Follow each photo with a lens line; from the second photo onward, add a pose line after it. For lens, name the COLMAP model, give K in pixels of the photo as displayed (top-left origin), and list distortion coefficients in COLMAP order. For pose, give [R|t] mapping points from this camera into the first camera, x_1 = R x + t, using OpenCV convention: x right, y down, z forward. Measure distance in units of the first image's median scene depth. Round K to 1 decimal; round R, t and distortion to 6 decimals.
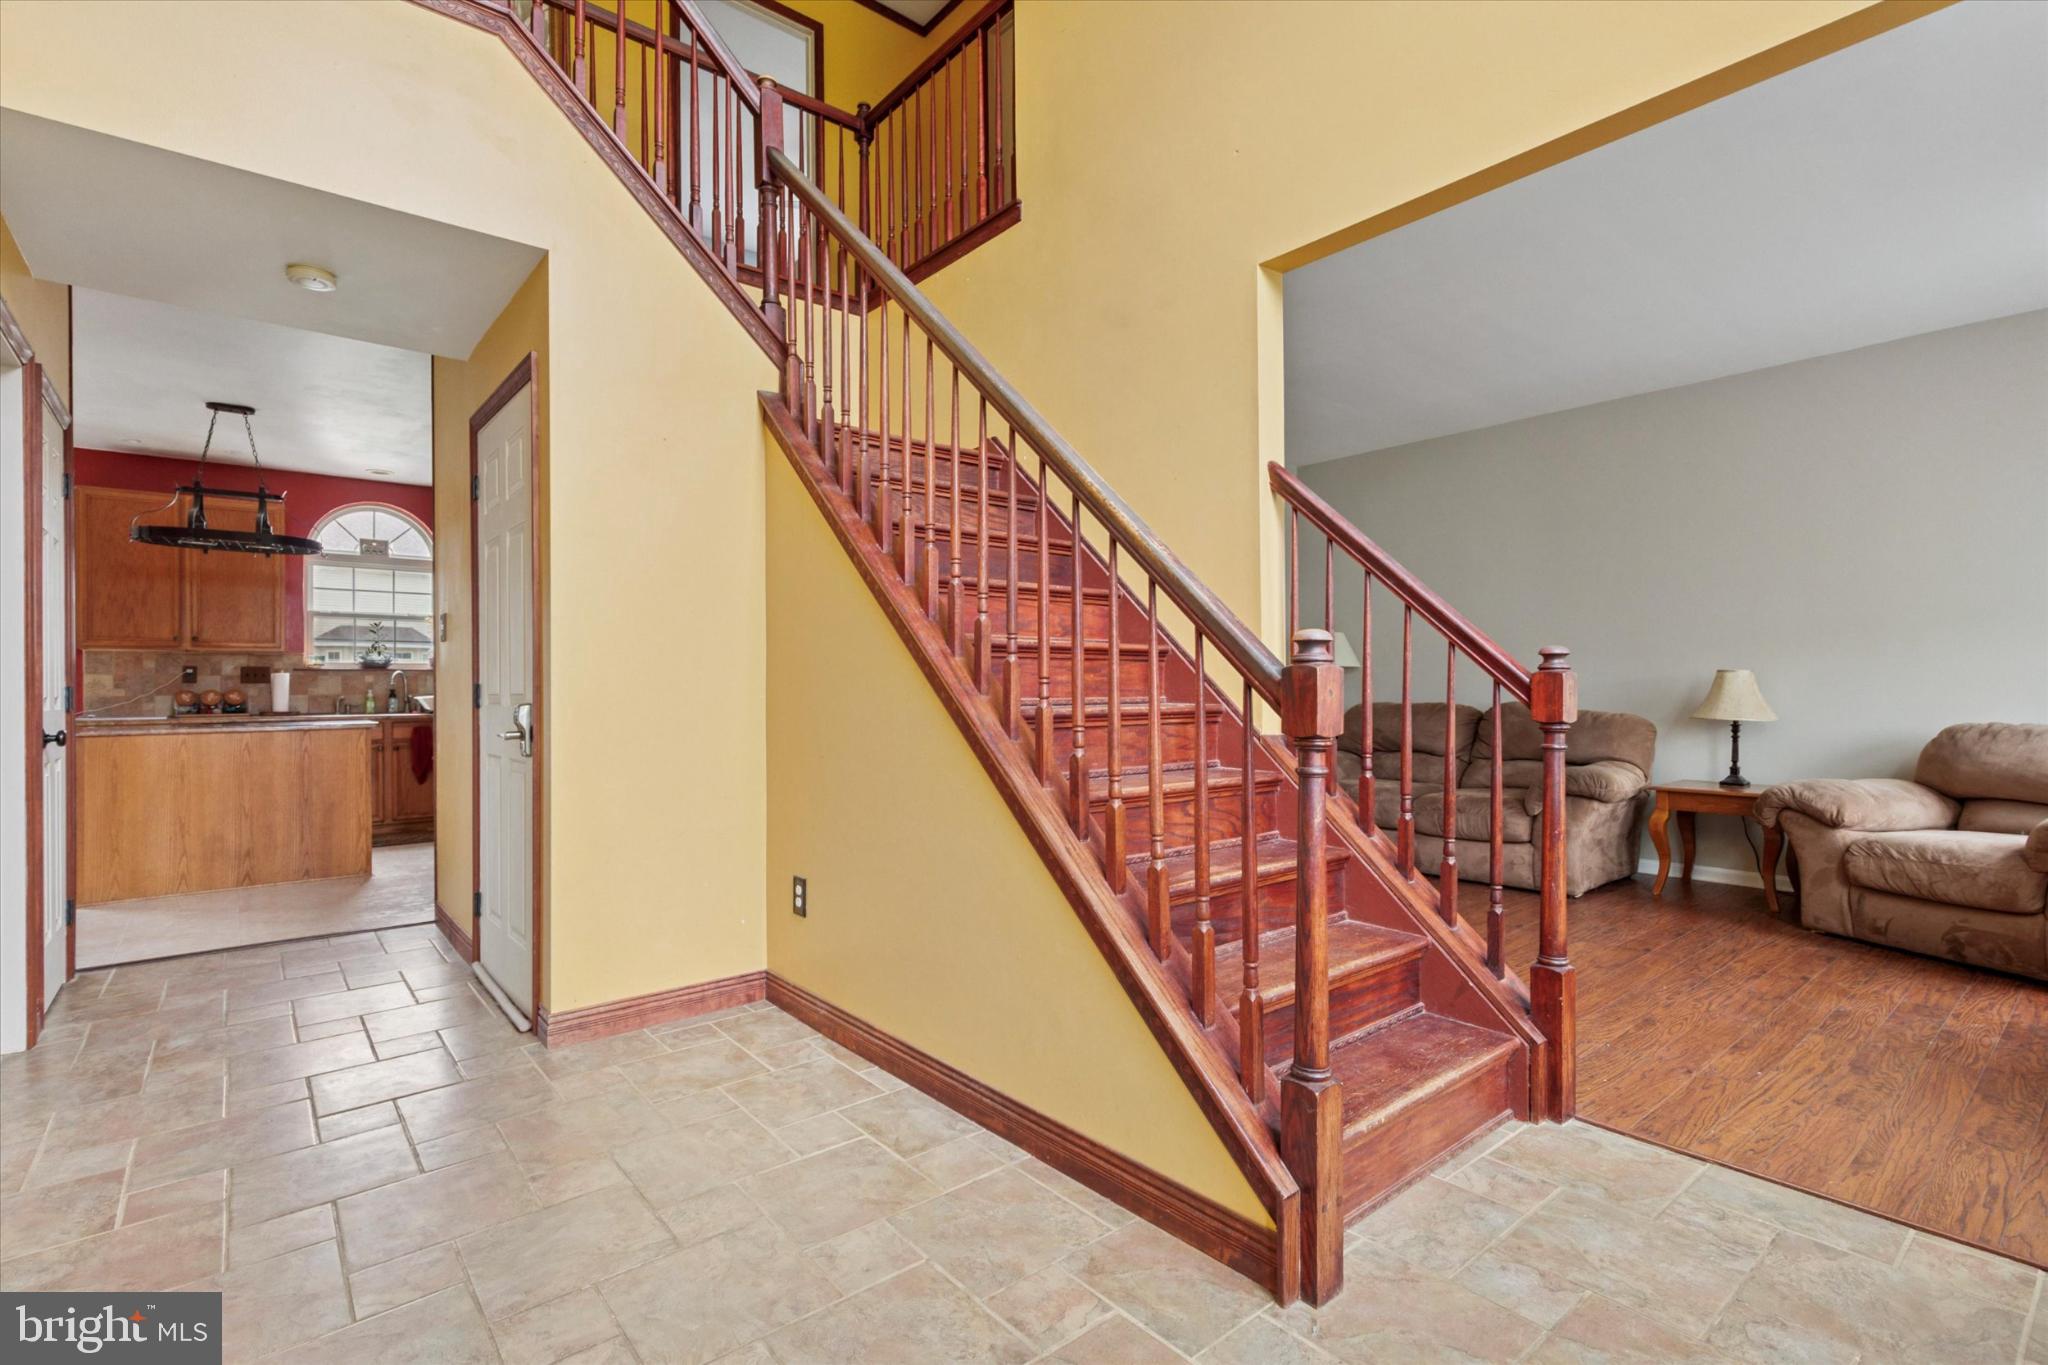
lens RADIAL K [[970.5, 0, 1034.6], [0, 970.5, 691.8], [0, 0, 1]] dist [0.003309, -0.003606]
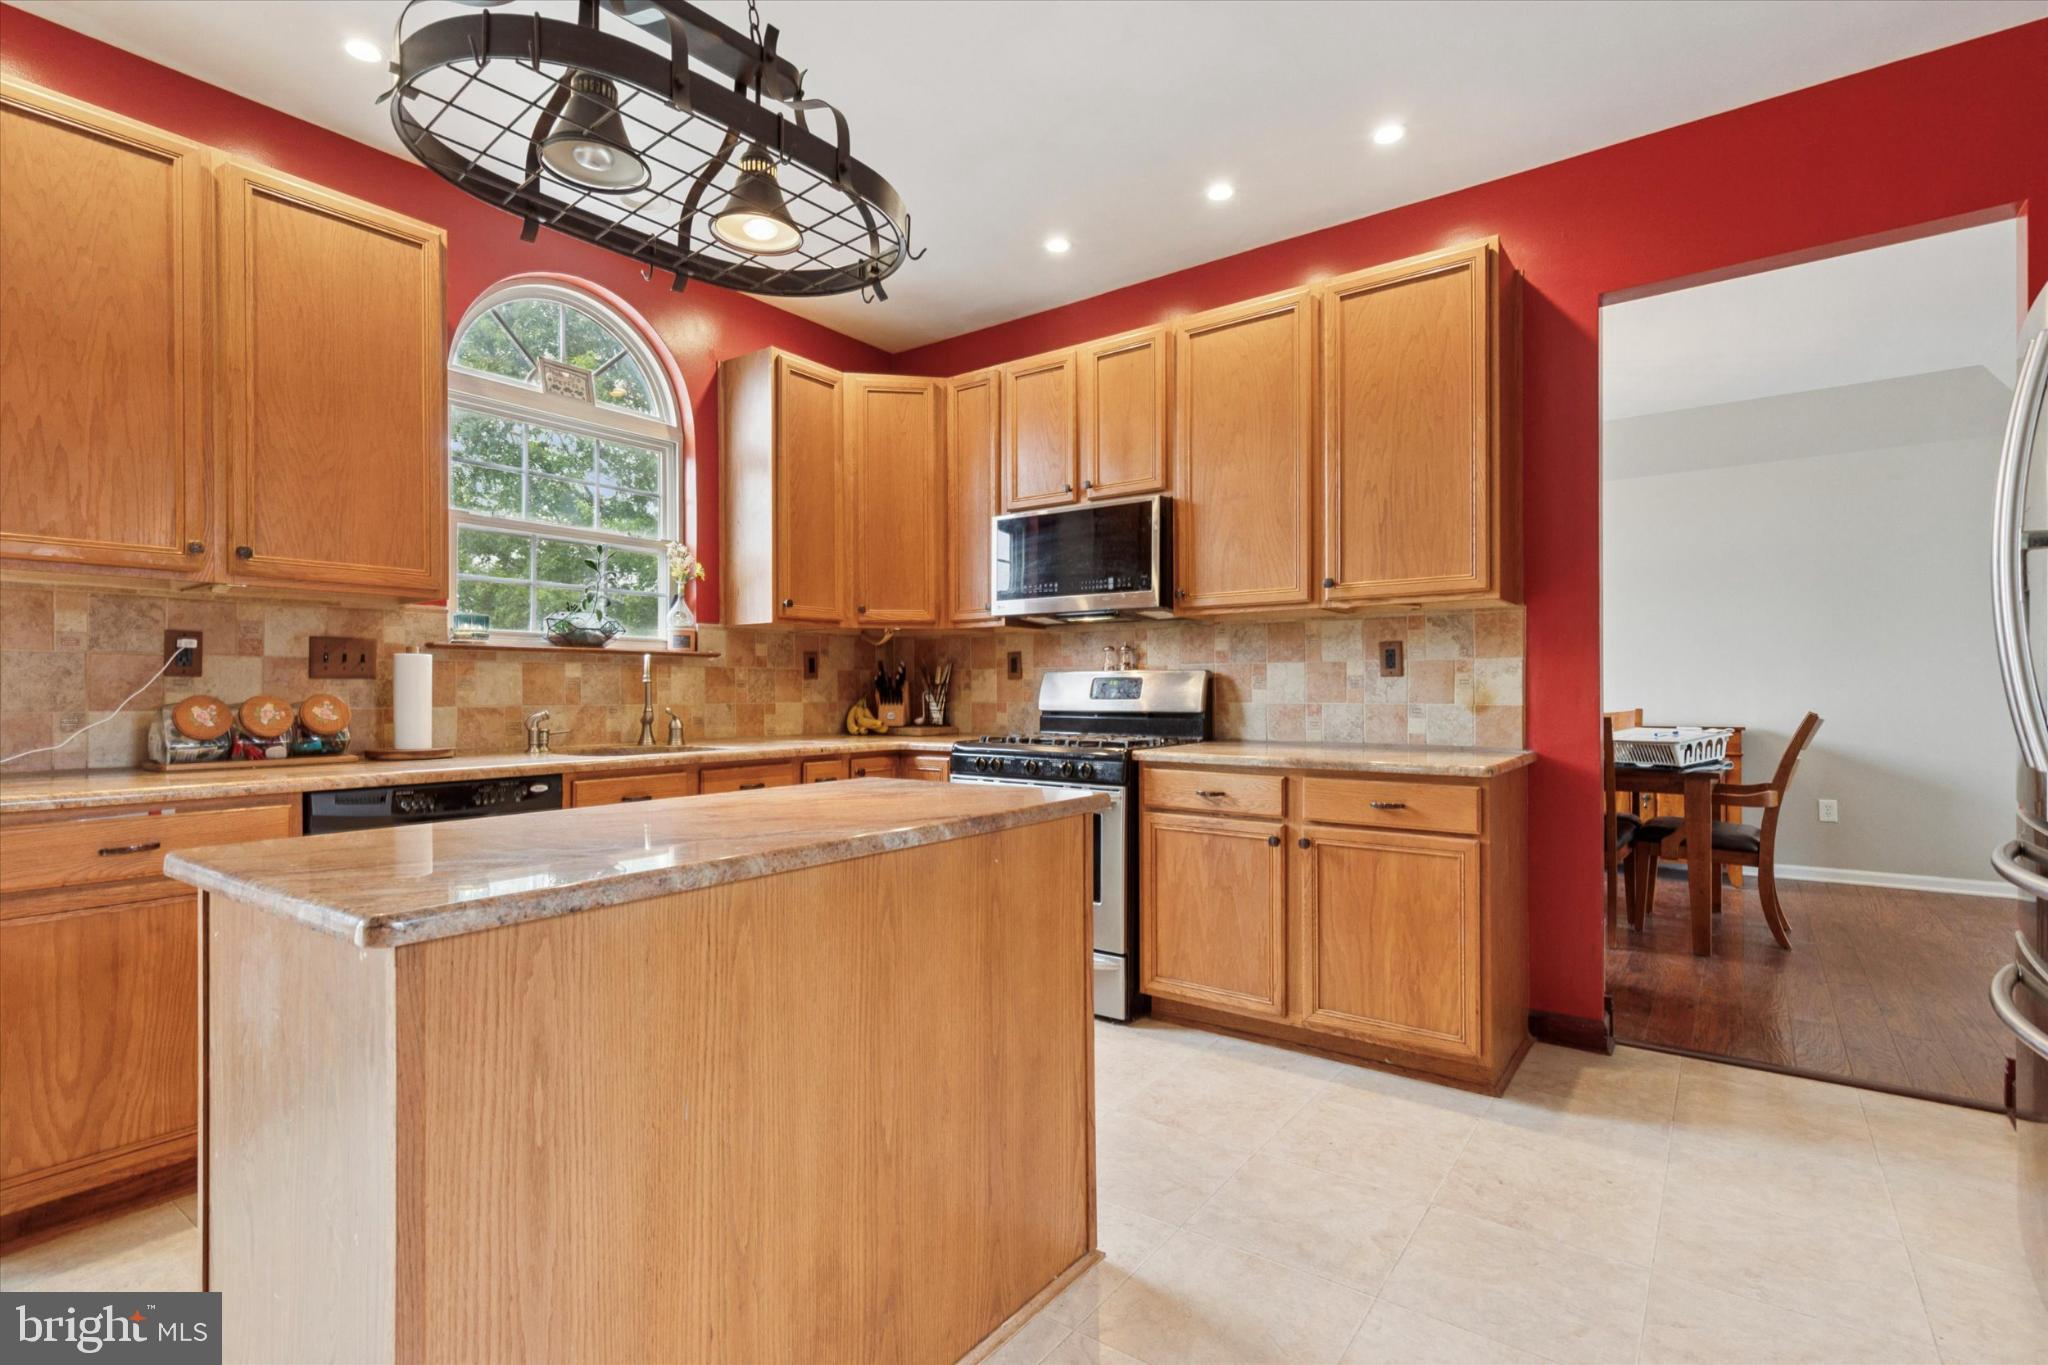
lens RADIAL K [[970.5, 0, 1019.9], [0, 970.5, 689.9], [0, 0, 1]] dist [0.003309, -0.003606]
pose [[0.969991, -0.001778, 0.243134, -0.612152], [0.003630, 0.999968, -0.007170, -0.000092], [-0.243113, 0.007837, 0.969966, 0.530235]]
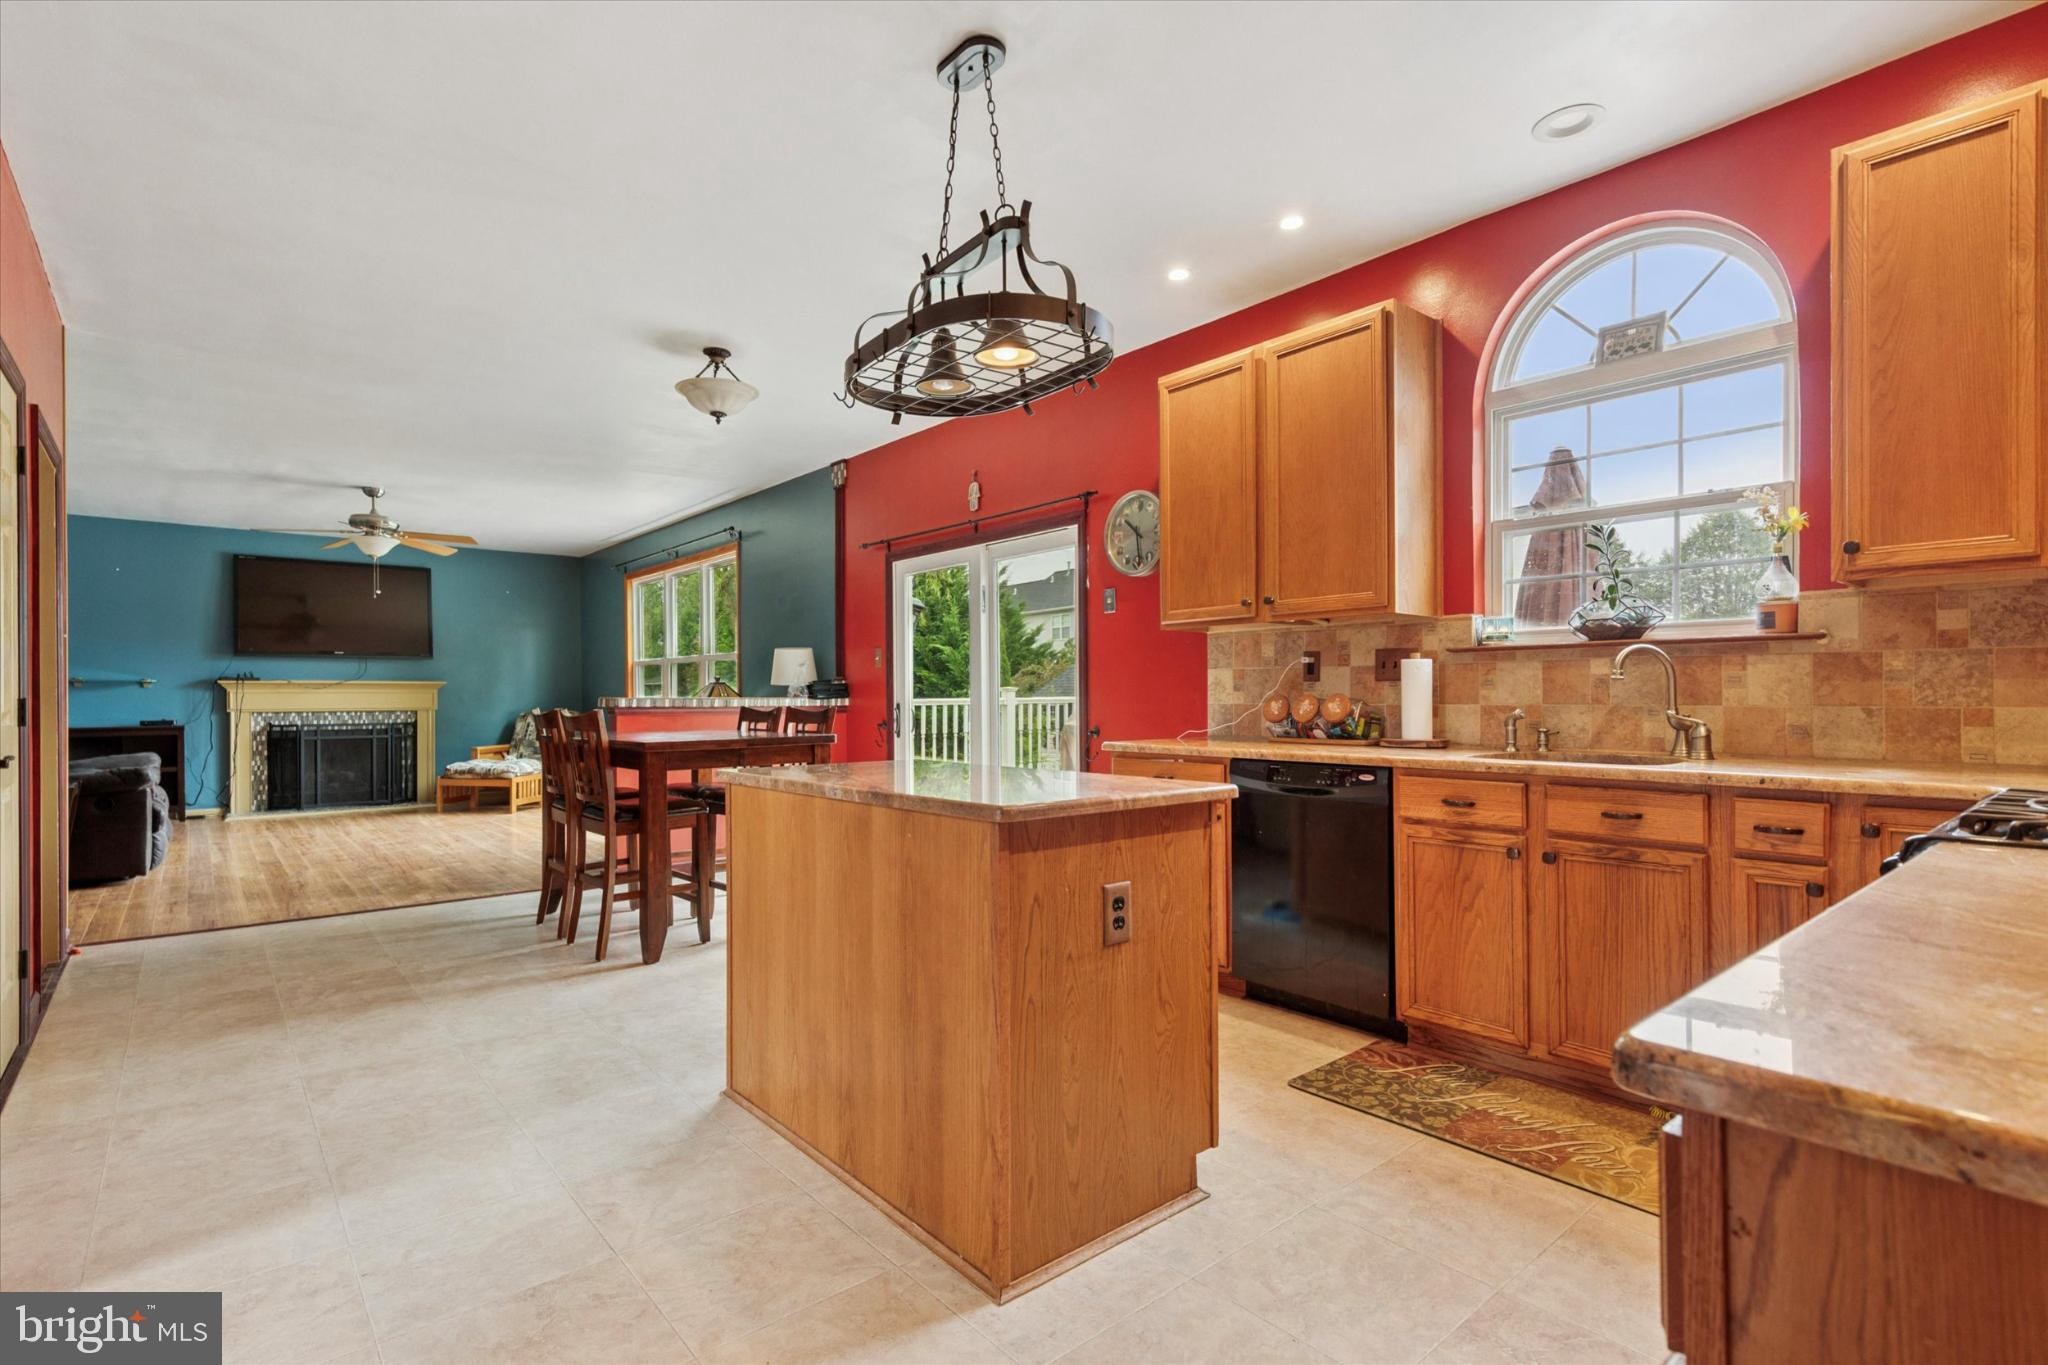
lens RADIAL K [[970.5, 0, 1023.8], [0, 970.5, 699.1], [0, 0, 1]] dist [0.003309, -0.003606]
pose [[0.001008, 0.007064, -0.999975, -0.289083], [0.002786, 0.999971, 0.007067, -0.003135], [0.999996, -0.002793, 0.000989, 0.782447]]
